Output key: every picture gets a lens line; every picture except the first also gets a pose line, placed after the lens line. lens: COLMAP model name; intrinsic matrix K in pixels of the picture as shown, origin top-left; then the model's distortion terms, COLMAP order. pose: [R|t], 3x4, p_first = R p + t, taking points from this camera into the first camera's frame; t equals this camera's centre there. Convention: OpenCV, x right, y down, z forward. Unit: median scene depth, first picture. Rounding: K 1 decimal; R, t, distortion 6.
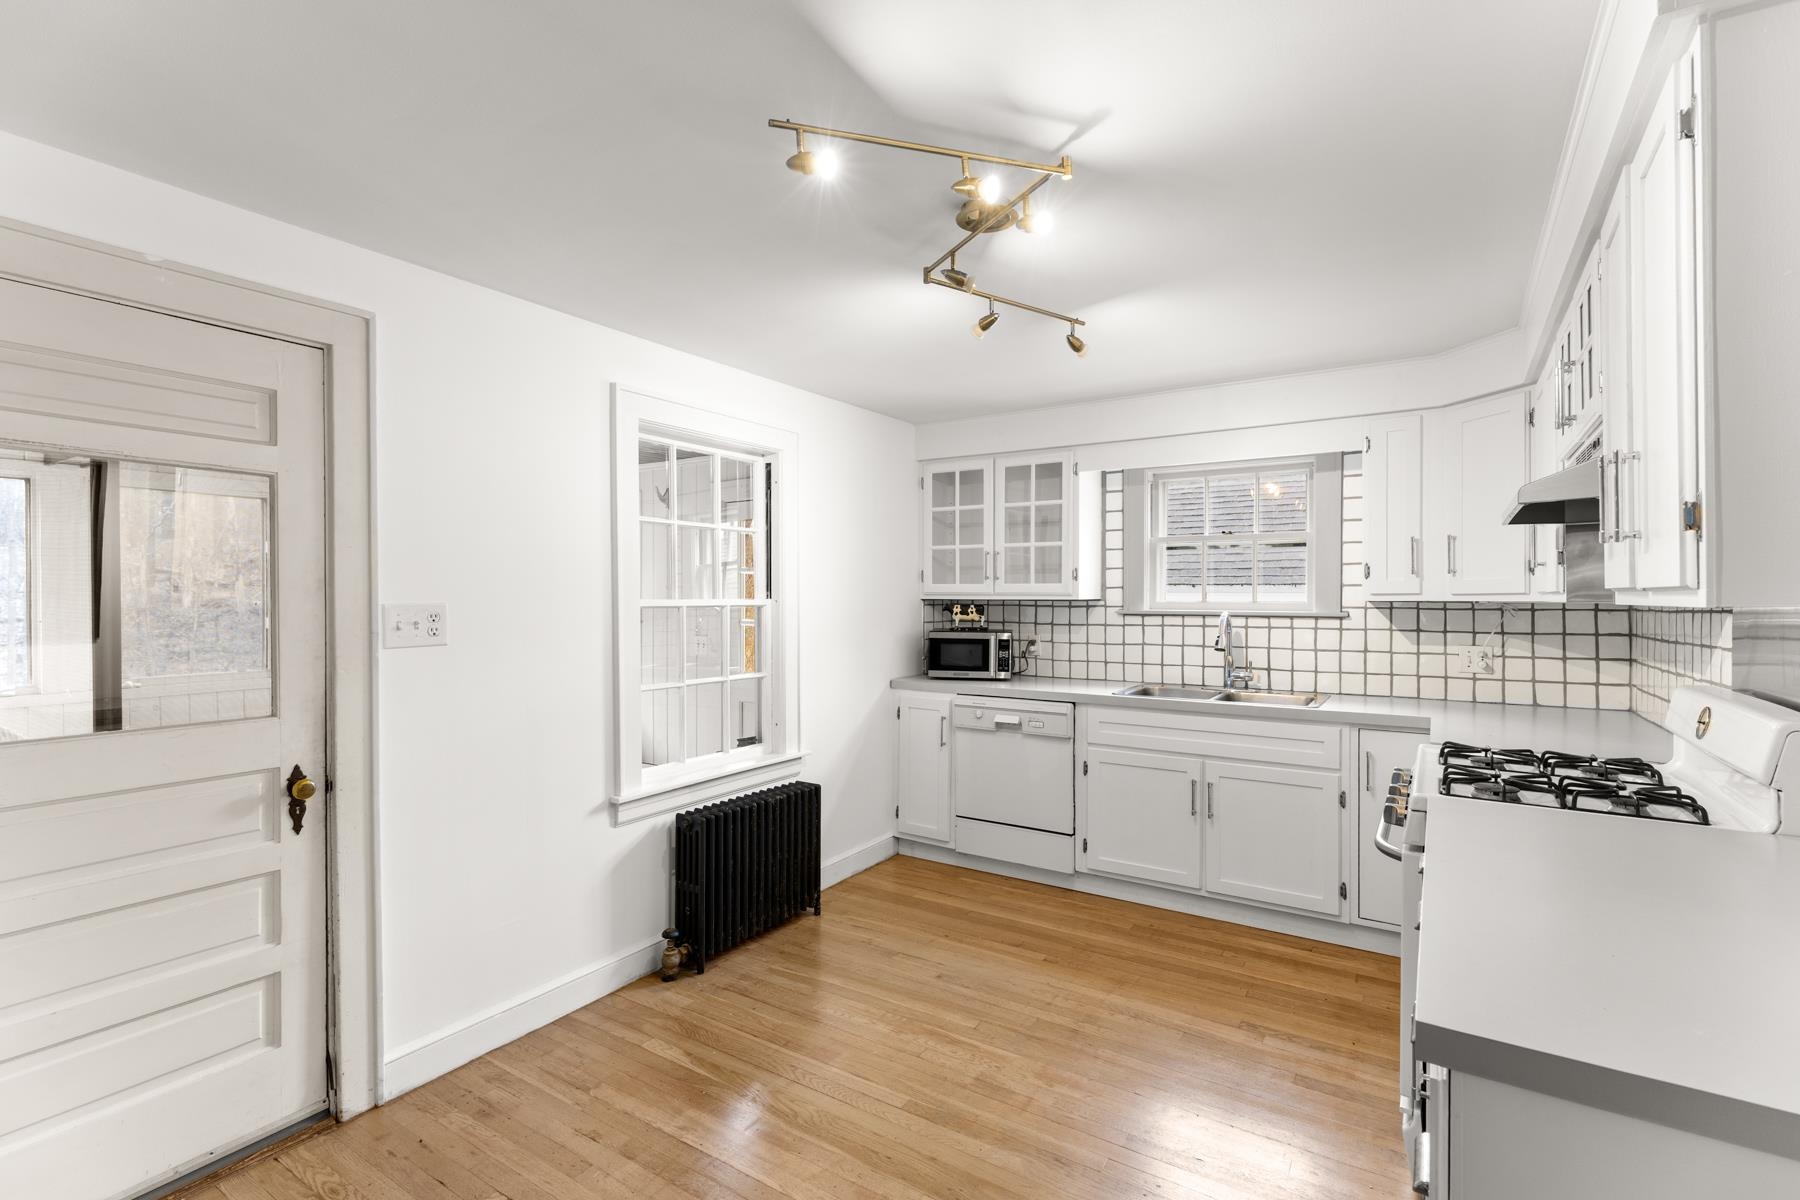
lens RADIAL K [[822.9, 0, 897.4], [0, 822.9, 602.4], [0, 0, 1]] dist [0.002726, -0.000058]
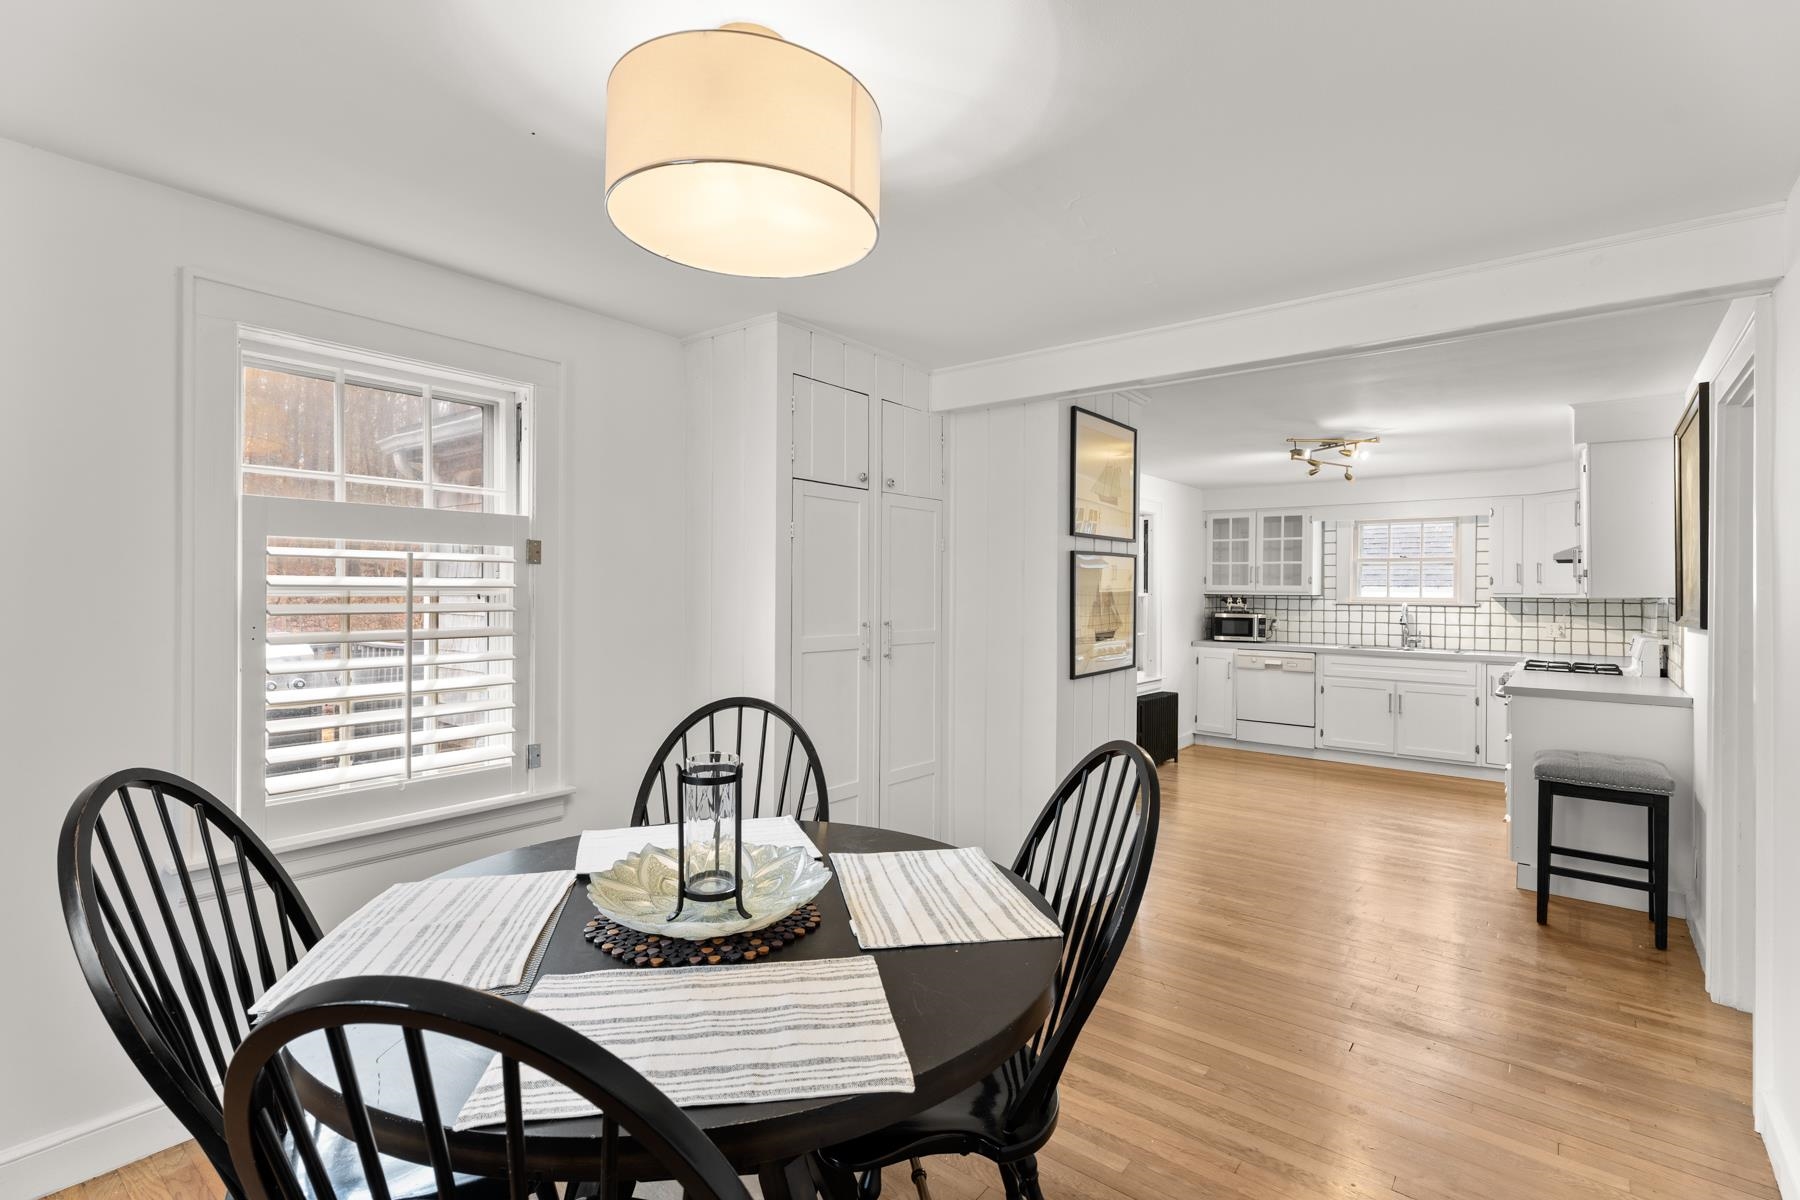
lens RADIAL K [[823.6, 0, 894.1], [0, 823.6, 592.8], [0, 0, 1]] dist [0.000875, -0.000270]
pose [[0.994691, 0.007927, -0.102601, -0.498478], [-0.008277, 0.999961, -0.002984, 0.004230], [0.102573, 0.003817, 0.994718, -0.848507]]
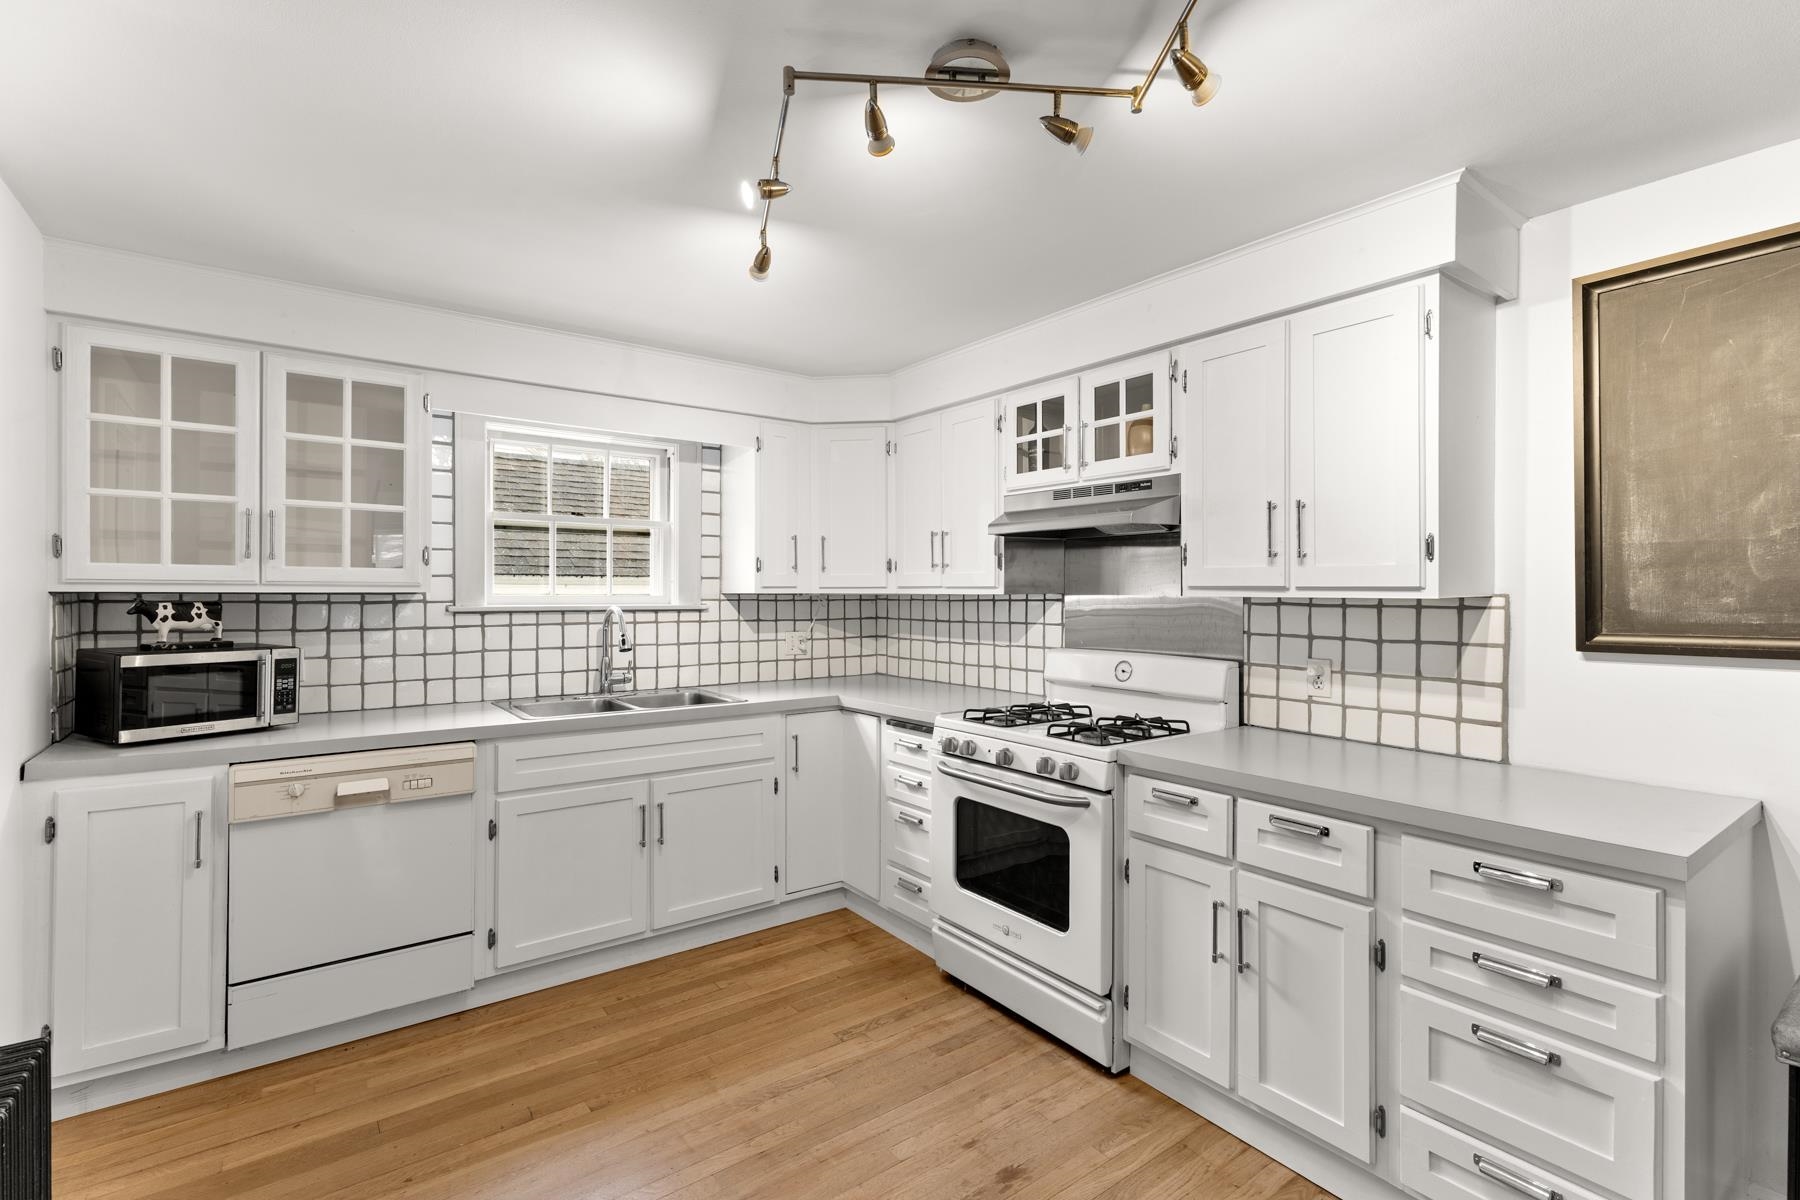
lens RADIAL K [[822.0, 0, 895.9], [0, 822.0, 592.1], [0, 0, 1]] dist [0.001439, 0.000046]
pose [[0.343902, -0.001508, 0.939004, -0.308786], [0.003018, 0.999995, 0.000501, -0.003061], [-0.939001, 0.002662, 0.343905, 0.413375]]
